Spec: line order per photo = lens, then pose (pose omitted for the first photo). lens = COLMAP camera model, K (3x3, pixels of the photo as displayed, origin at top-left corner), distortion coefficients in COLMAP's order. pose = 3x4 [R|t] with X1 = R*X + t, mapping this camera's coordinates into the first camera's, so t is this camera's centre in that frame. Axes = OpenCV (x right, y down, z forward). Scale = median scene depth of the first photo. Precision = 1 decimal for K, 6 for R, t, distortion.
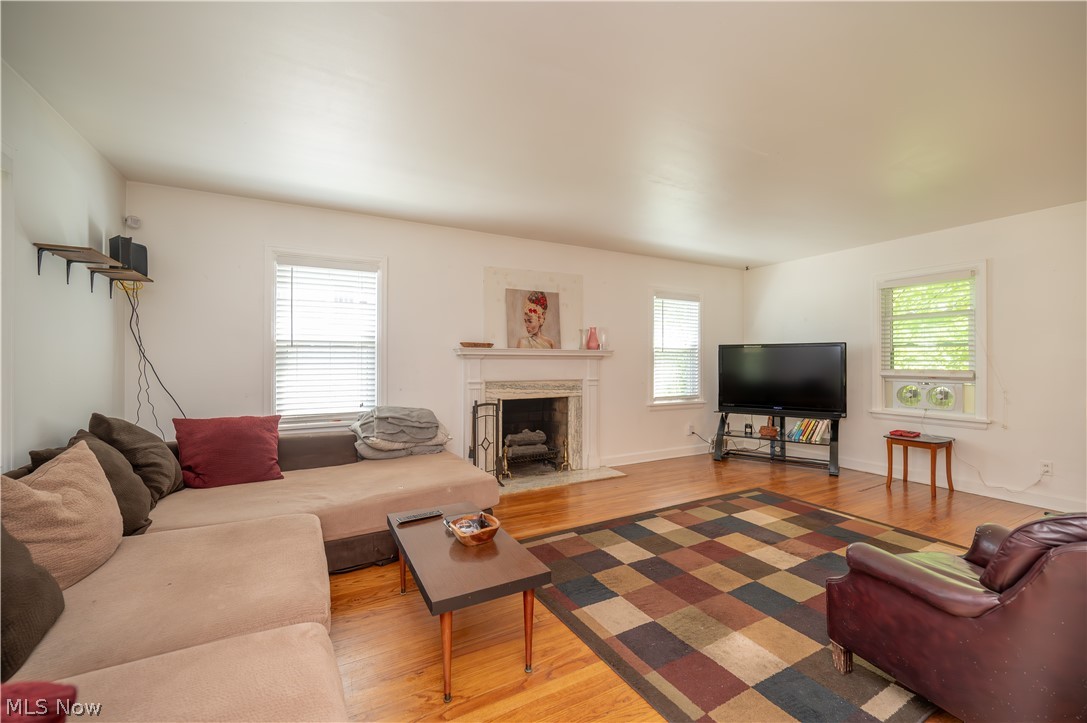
lens RADIAL K [[424.7, 0, 542.4], [0, 424.7, 365.1], [0, 0, 1]] dist [-0.000016, -0.000329]
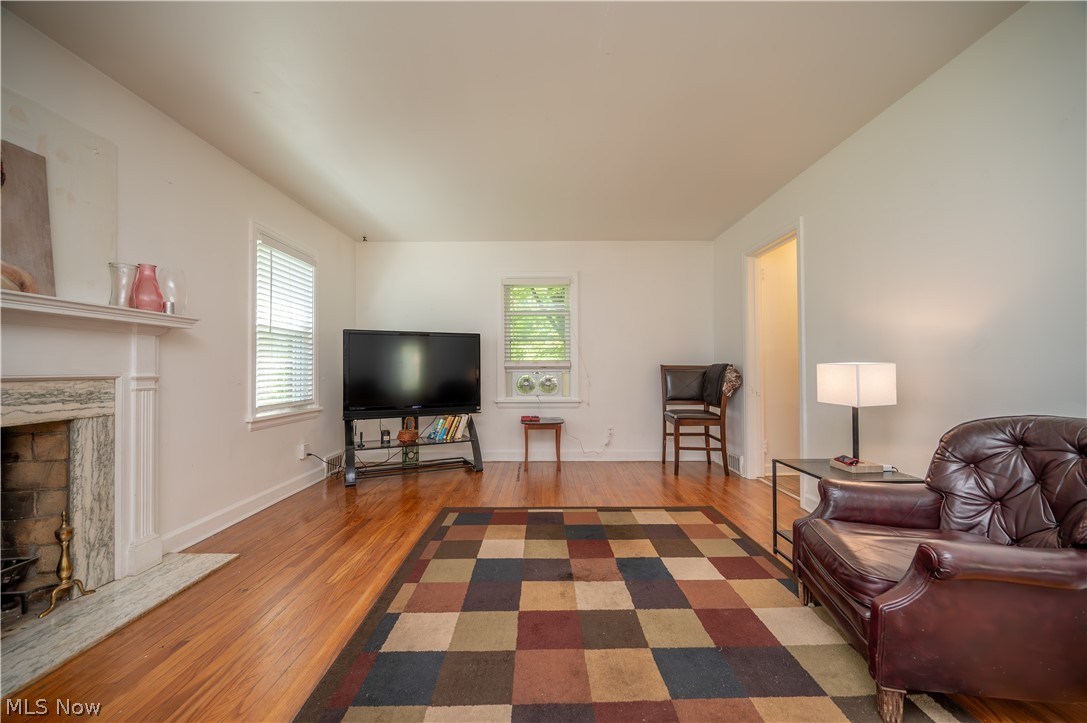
lens RADIAL K [[424.7, 0, 542.4], [0, 424.7, 365.1], [0, 0, 1]] dist [-0.000016, -0.000329]
pose [[0.476478, 0.004263, 0.879176, -0.084694], [0.012008, 0.999863, -0.011356, 0.032110], [-0.879105, 0.015968, 0.476361, 0.402061]]
